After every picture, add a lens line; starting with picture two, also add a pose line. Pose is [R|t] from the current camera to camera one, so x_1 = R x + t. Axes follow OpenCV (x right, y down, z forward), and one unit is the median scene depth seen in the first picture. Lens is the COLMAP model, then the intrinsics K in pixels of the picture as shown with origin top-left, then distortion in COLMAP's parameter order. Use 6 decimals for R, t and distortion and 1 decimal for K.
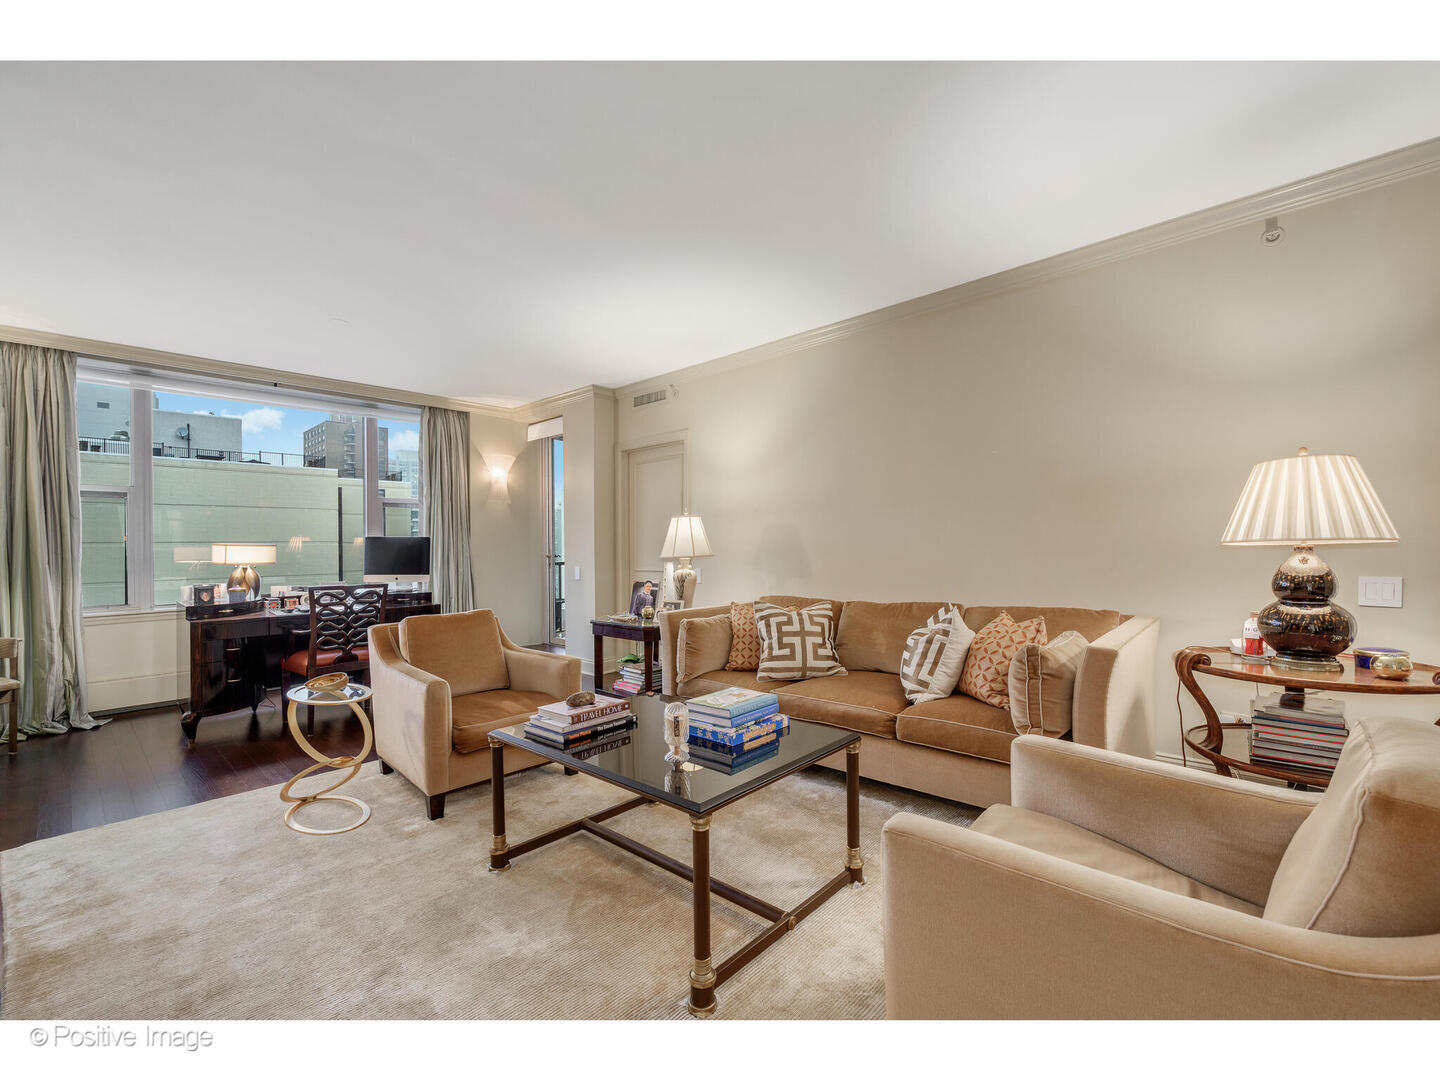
lens RADIAL K [[627.3, 0, 721.8], [0, 627.3, 547.1], [0, 0, 1]] dist [0.001349, 0.000079]
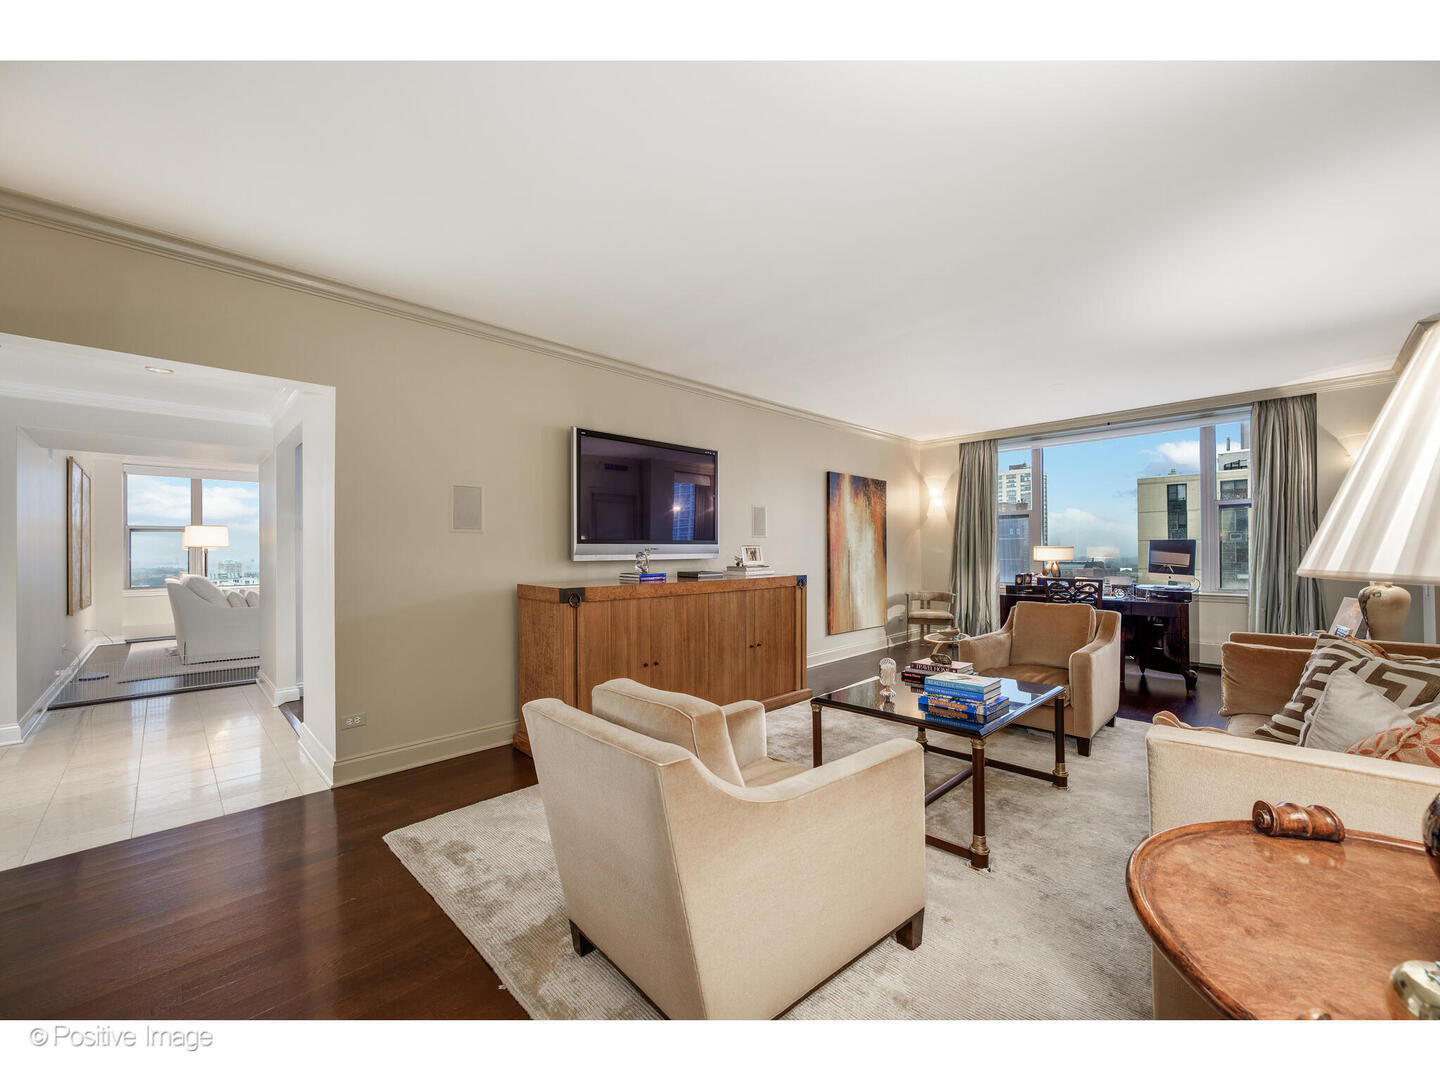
lens RADIAL K [[578.4, 0, 720.0], [0, 578.4, 540.0], [0, 0, 1]] dist [0.000178, 0.000254]
pose [[-0.053414, -0.006889, -0.998549, 0.625734], [0.005215, 0.999961, -0.007178, -0.014511], [0.998559, -0.005591, -0.053376, 0.308627]]
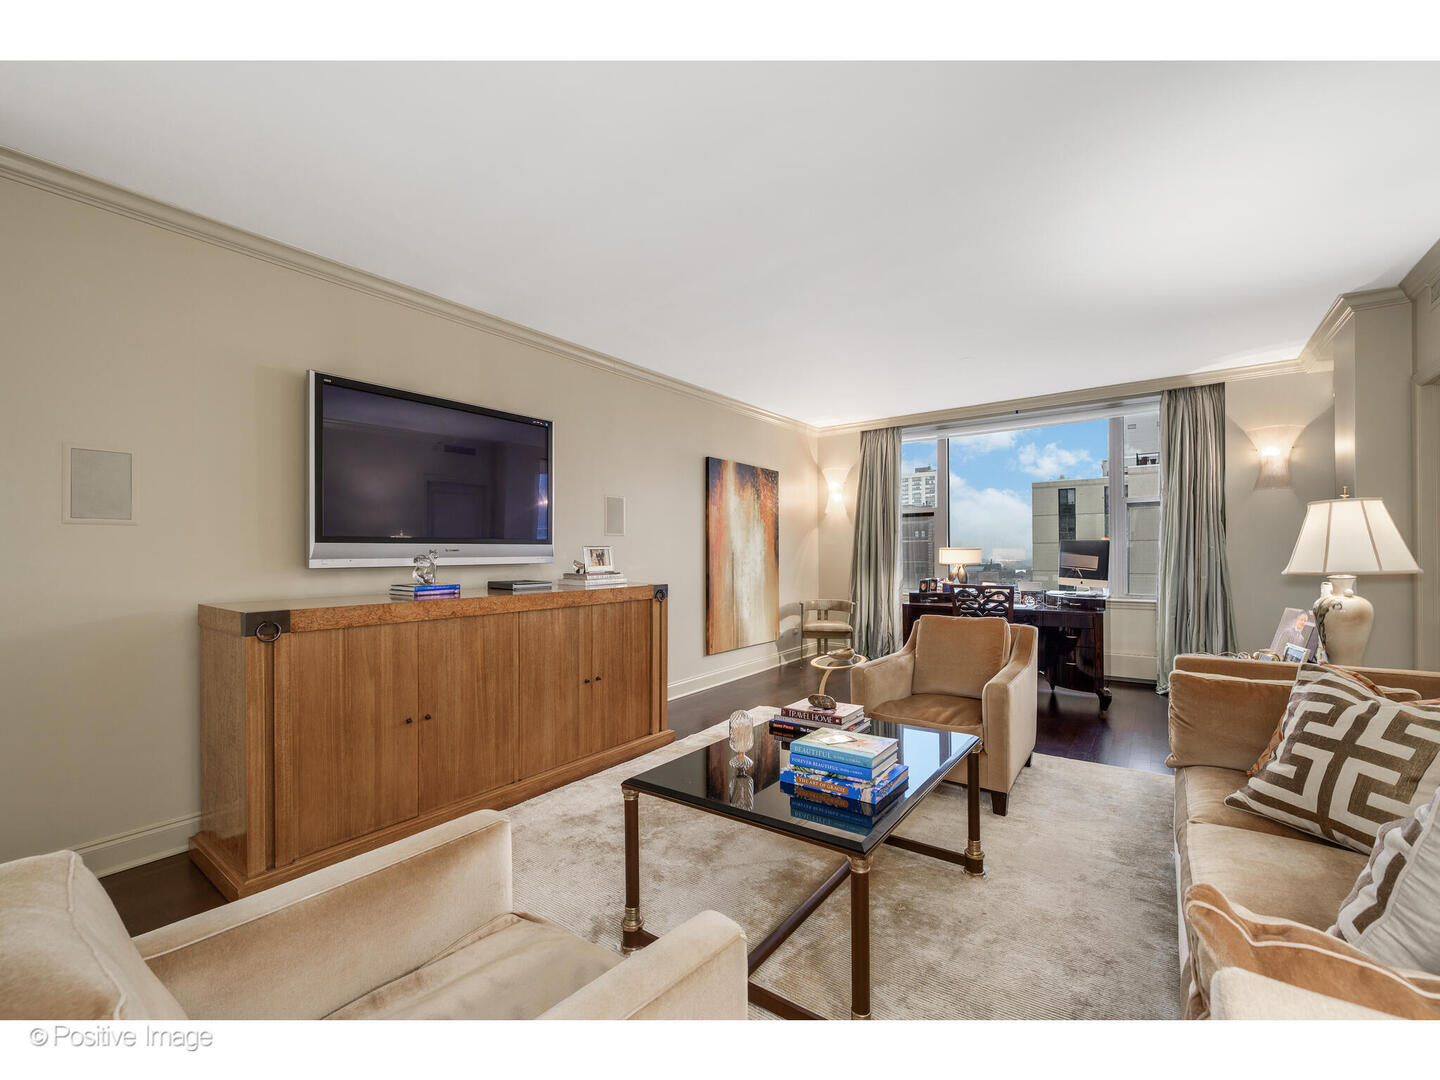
lens RADIAL K [[605.2, 0, 726.2], [0, 605.2, 544.5], [0, 0, 1]] dist [0.002069, 0.000266]
pose [[0.107674, -0.002982, -0.994182, 0.425213], [0.003818, 0.999989, -0.002586, -0.011008], [0.994179, -0.003518, 0.107685, 0.399882]]
